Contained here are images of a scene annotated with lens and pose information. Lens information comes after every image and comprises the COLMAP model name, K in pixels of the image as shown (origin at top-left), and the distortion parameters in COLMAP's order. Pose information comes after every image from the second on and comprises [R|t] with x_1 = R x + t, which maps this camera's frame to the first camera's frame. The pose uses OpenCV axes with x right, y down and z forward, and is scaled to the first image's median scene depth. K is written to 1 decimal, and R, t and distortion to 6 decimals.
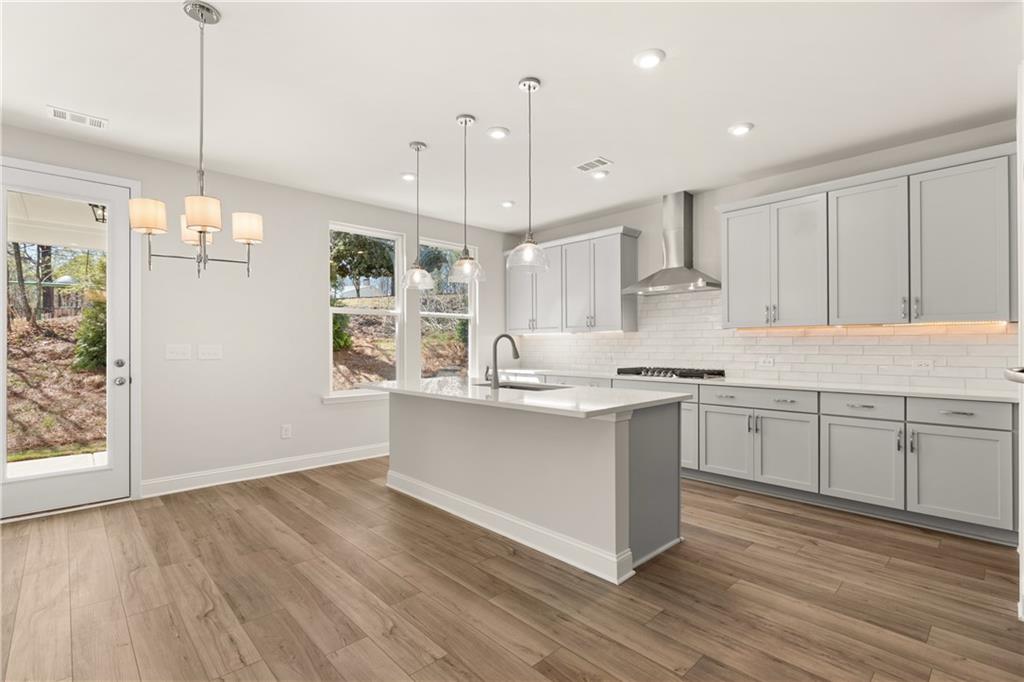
lens RADIAL K [[476.0, 0, 512.0], [0, 476.0, 341.0], [0, 0, 1]] dist [-0.000008, -0.000496]
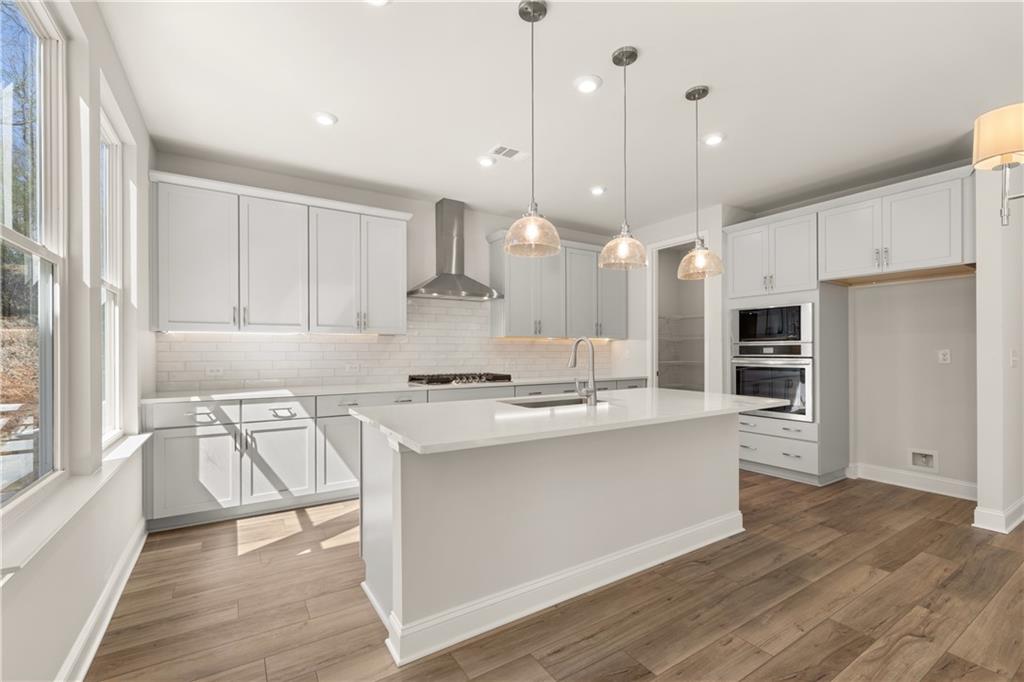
lens RADIAL K [[444.1, 0, 511.3], [0, 444.1, 350.2], [0, 0, 1]] dist [-0.003169, -0.000819]
pose [[0.188413, 0.005678, 0.982073, -0.982808], [-0.007369, 0.999963, -0.004368, 0.017673], [-0.982062, -0.006414, 0.188448, 1.240513]]
